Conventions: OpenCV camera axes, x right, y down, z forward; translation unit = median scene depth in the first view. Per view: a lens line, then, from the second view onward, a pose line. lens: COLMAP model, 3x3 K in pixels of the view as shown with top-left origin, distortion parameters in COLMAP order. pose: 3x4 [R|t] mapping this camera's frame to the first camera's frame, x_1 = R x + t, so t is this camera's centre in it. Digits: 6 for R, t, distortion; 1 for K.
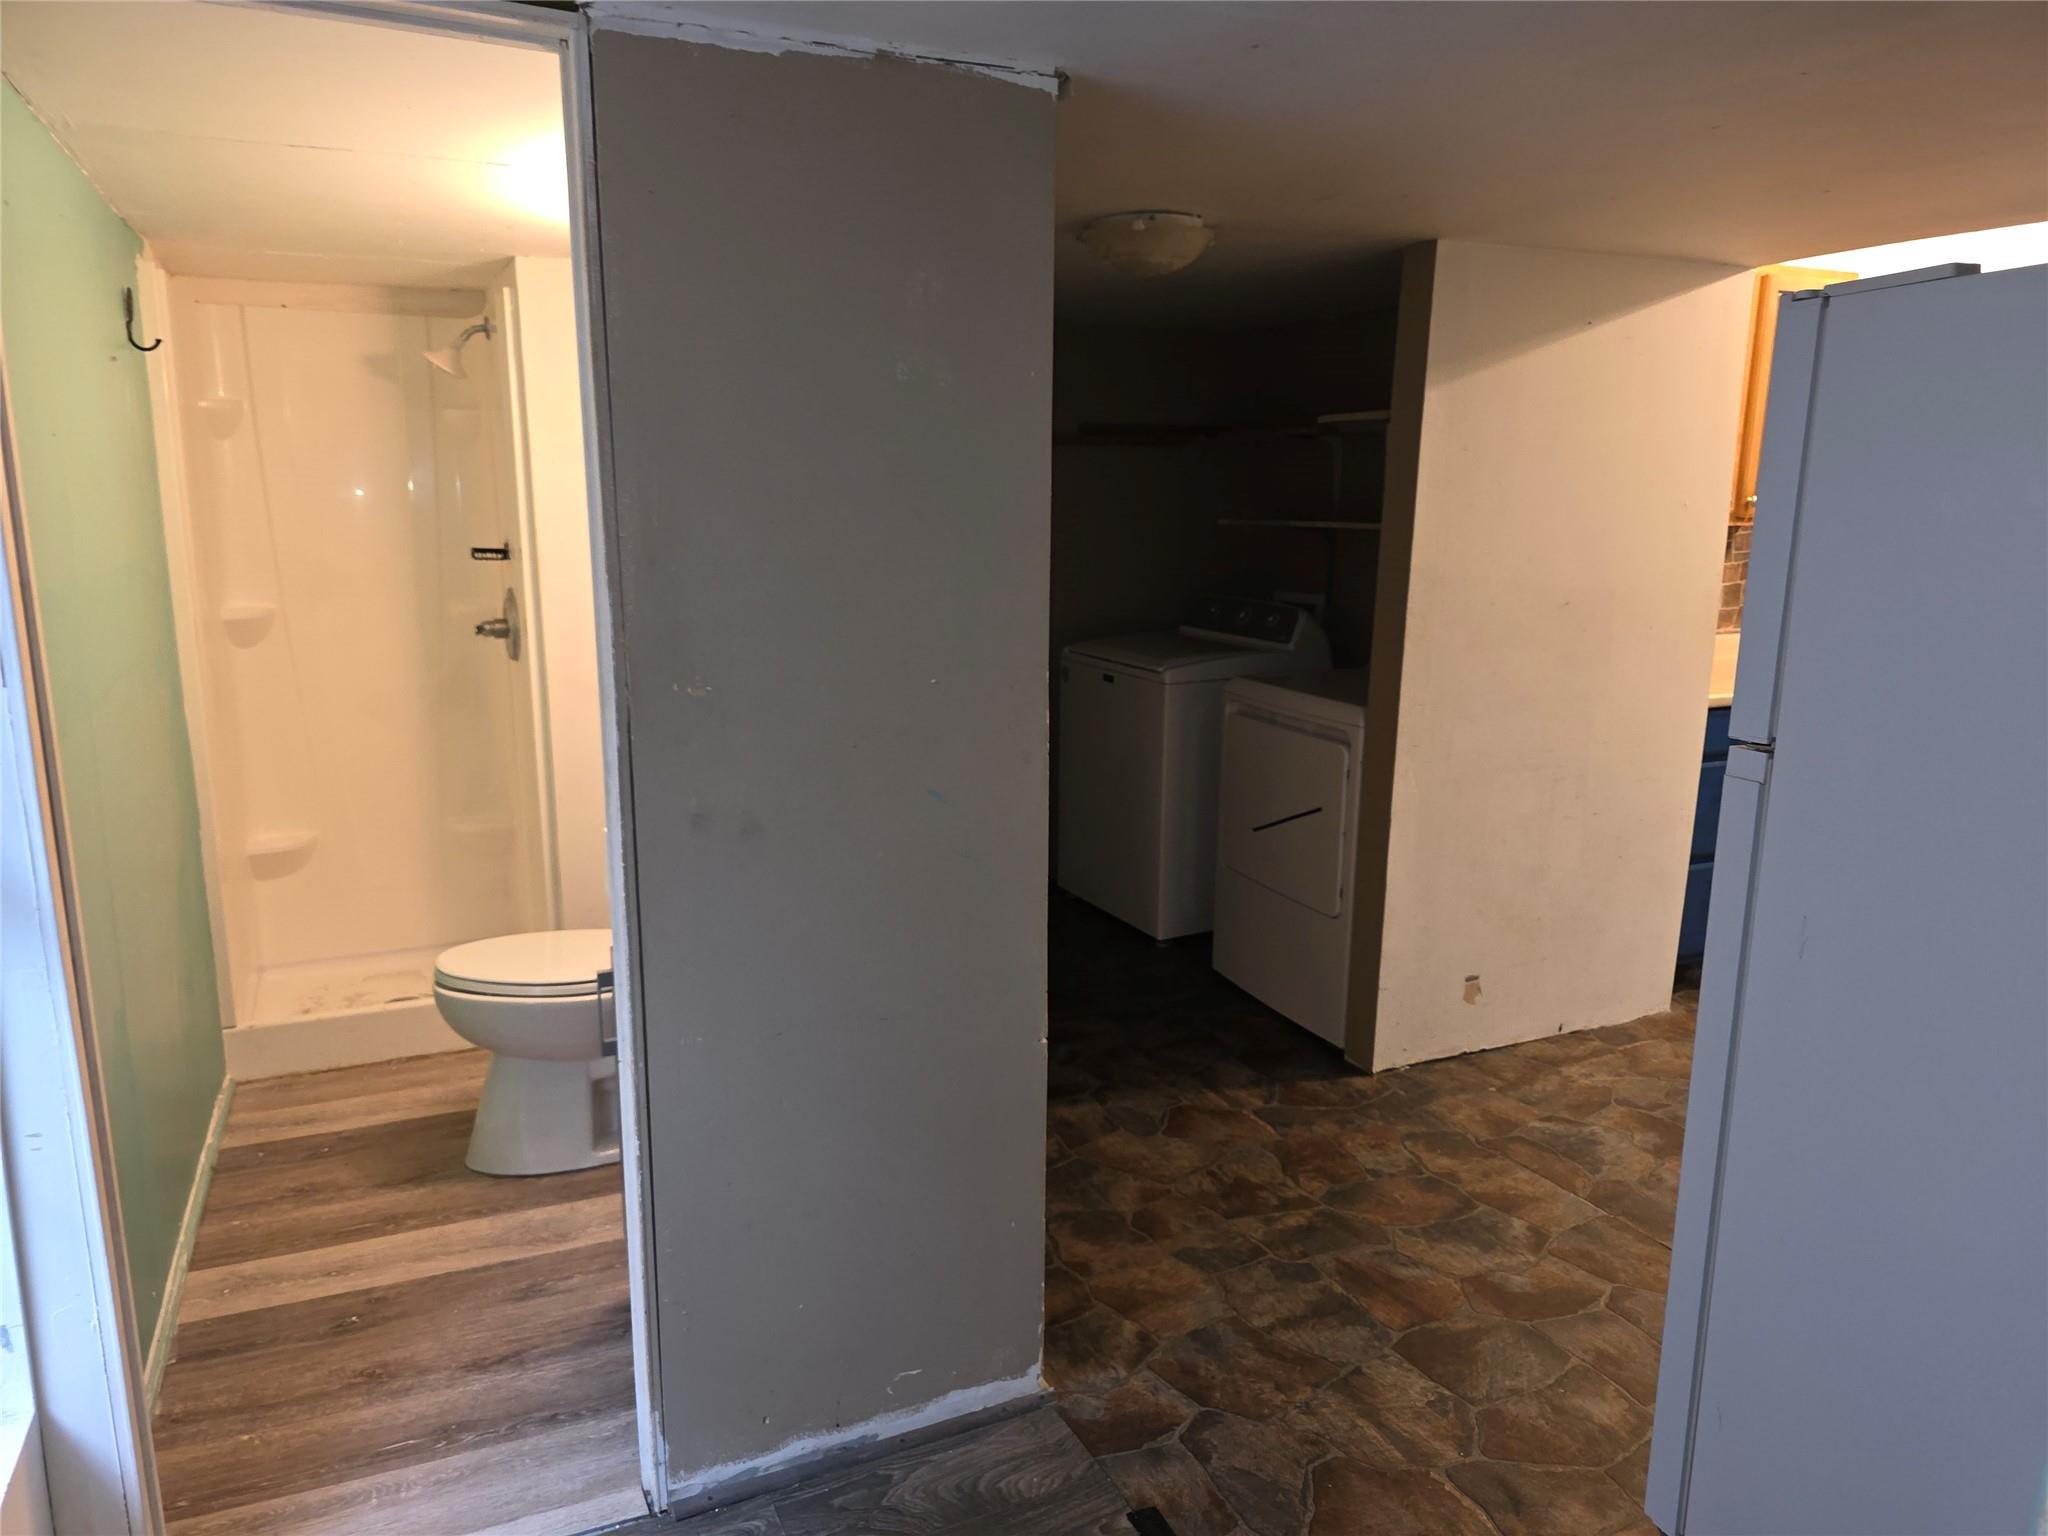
lens RADIAL K [[1388.4, 0, 1043.7], [0, 1388.4, 767.0], [0, 0, 1]] dist [0.076009, -0.074999]
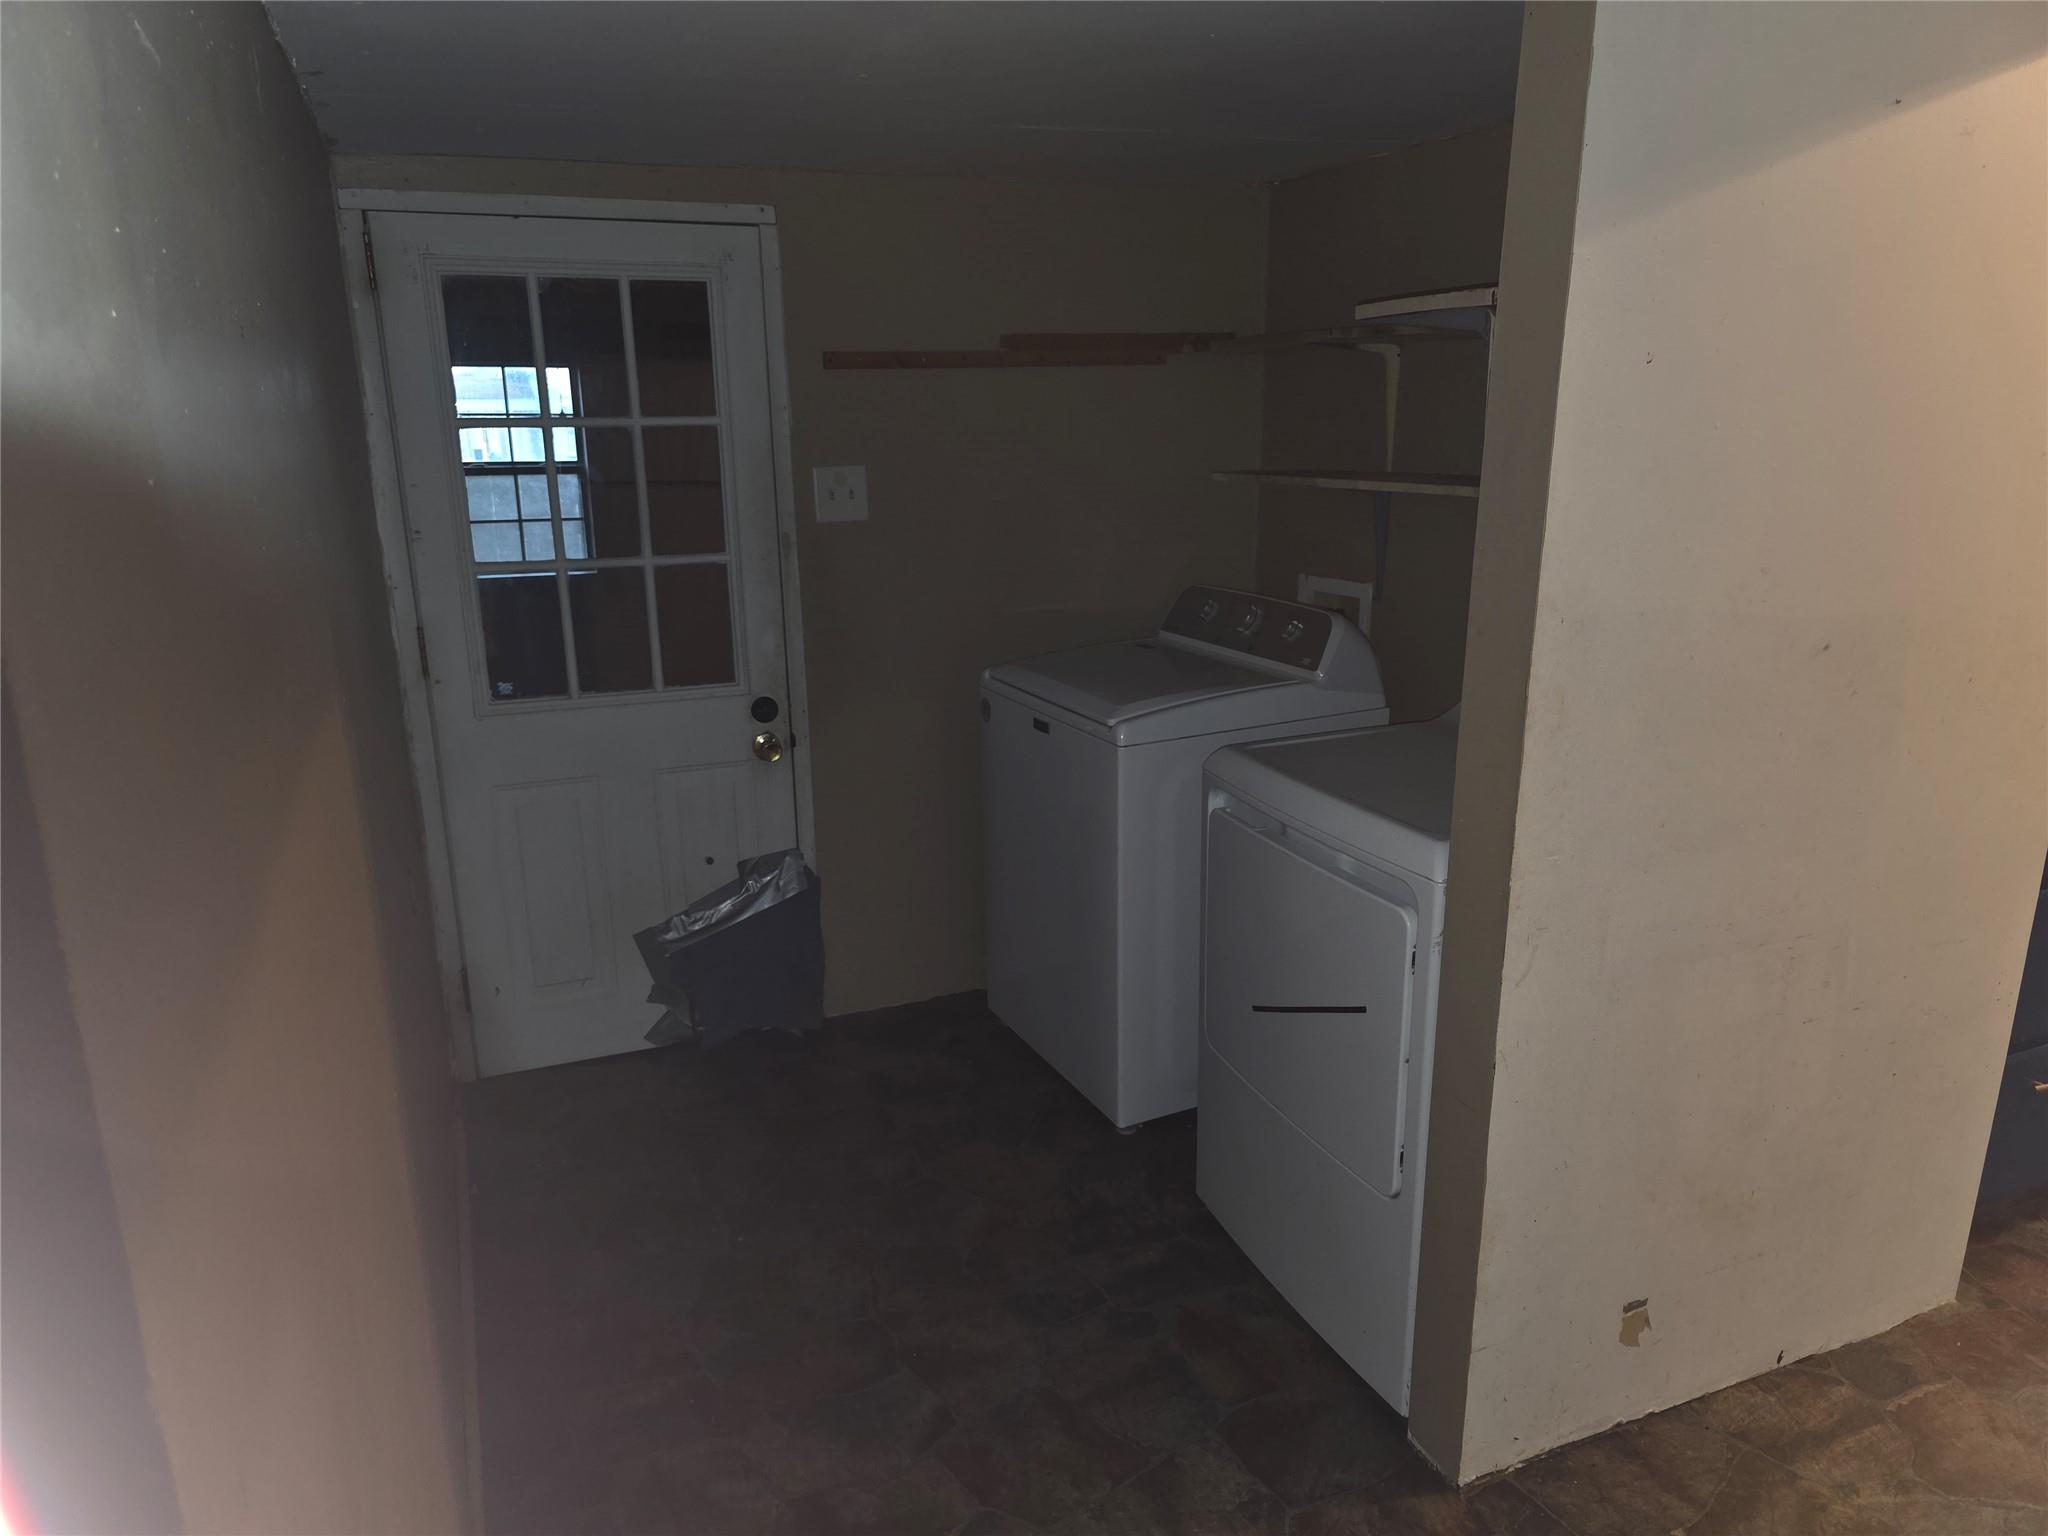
lens RADIAL K [[1379.6, 0, 1024.0], [0, 1379.6, 768.0], [0, 0, 1]] dist [0.016843, -0.005685]
pose [[0.998460, -0.016441, -0.052979, 0.091590], [0.019863, 0.997706, 0.064714, -0.107703], [0.051793, -0.065667, 0.996497, 0.439478]]
